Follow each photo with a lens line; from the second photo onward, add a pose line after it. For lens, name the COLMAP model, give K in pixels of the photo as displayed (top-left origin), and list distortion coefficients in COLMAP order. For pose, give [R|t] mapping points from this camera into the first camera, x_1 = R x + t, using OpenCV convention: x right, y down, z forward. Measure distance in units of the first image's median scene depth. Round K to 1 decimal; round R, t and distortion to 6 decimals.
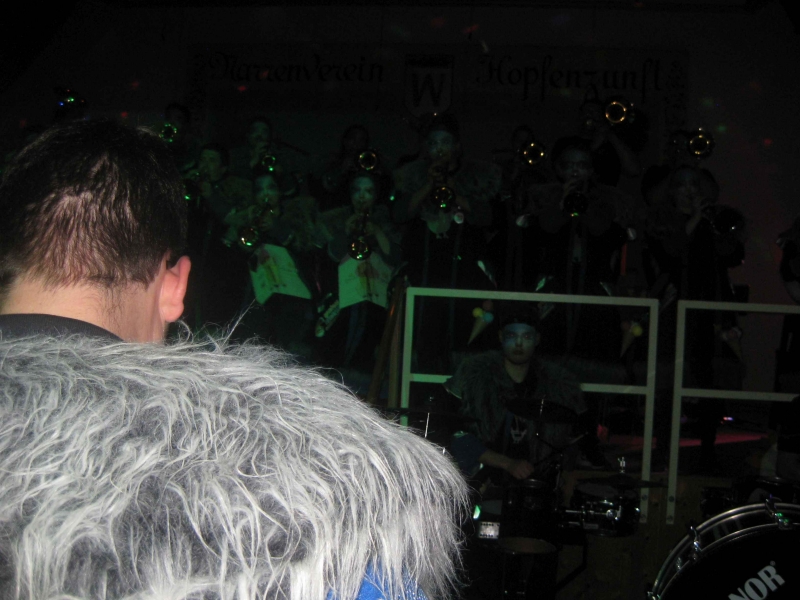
lens RADIAL K [[874.6, 0, 402.6], [0, 874.6, 300.9], [0, 0, 1]] dist [-0.119937, 0.000000]
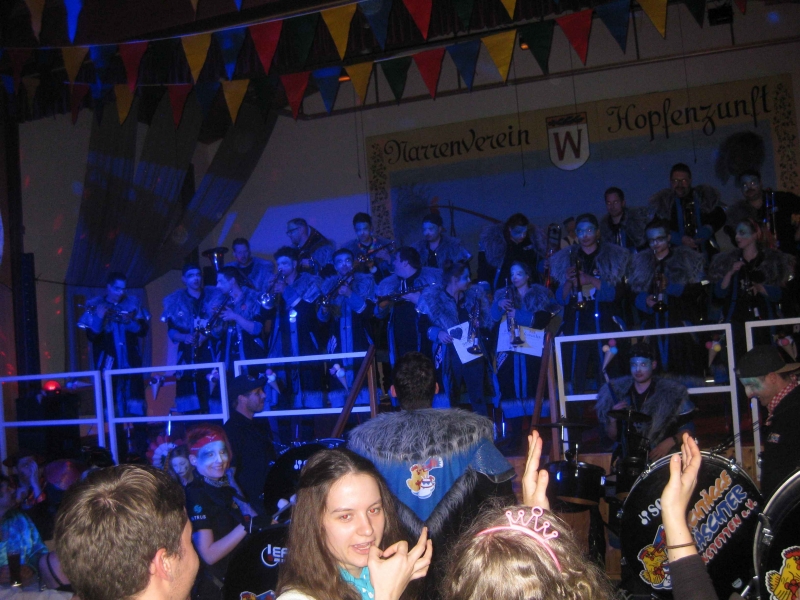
lens RADIAL K [[874.6, 0, 398.6], [0, 874.6, 298.4], [0, 0, 1]] dist [-0.119937, 0.000000]
pose [[0.964672, -0.144223, -0.220470, 0.037458], [0.139973, 0.989541, -0.034866, -0.029375], [0.223192, 0.002775, 0.974771, -0.207801]]
